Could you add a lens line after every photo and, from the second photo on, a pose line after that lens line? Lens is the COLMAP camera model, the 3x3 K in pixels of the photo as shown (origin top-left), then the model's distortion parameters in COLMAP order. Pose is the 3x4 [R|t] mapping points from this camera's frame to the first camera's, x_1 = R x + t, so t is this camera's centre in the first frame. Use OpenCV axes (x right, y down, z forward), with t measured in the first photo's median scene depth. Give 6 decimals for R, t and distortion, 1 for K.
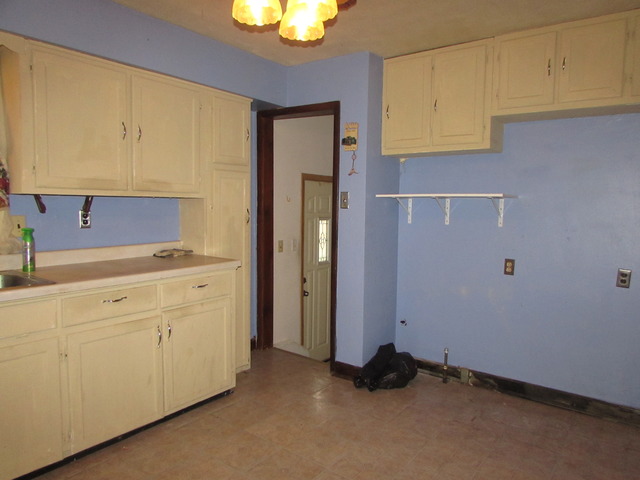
lens RADIAL K [[472.2, 0, 317.1], [0, 472.2, 241.1], [0, 0, 1]] dist [-0.024854, 0.023205]
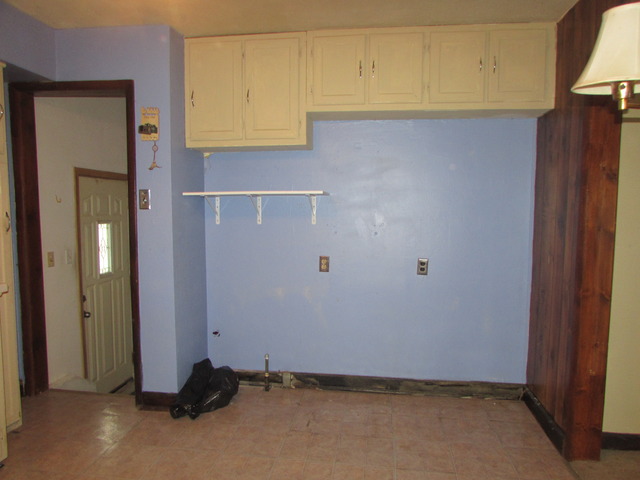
lens RADIAL K [[472.2, 0, 321.9], [0, 472.2, 239.3], [0, 0, 1]] dist [-0.024854, 0.023205]
pose [[0.866550, -0.051756, 0.496399, -0.095467], [0.052397, 0.998546, 0.012643, -0.010898], [-0.496331, 0.015054, 0.868003, 0.126510]]
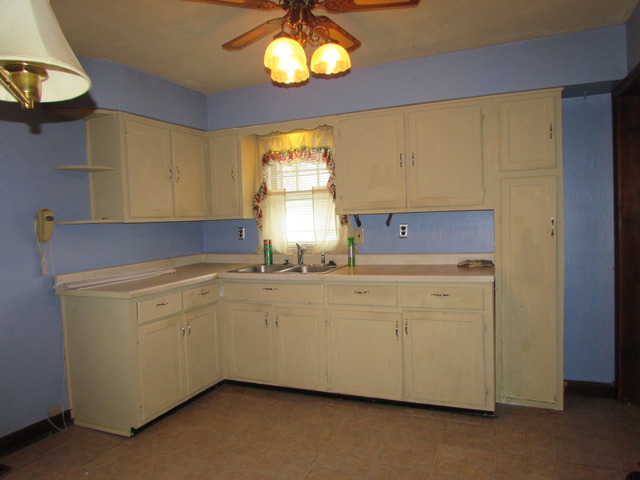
lens RADIAL K [[472.2, 0, 322.4], [0, 472.2, 241.6], [0, 0, 1]] dist [-0.024854, 0.023205]
pose [[0.215511, 0.022804, -0.976235, 0.645533], [-0.040581, 0.999073, 0.014379, -0.025082], [0.975658, 0.036518, 0.216237, 0.455339]]
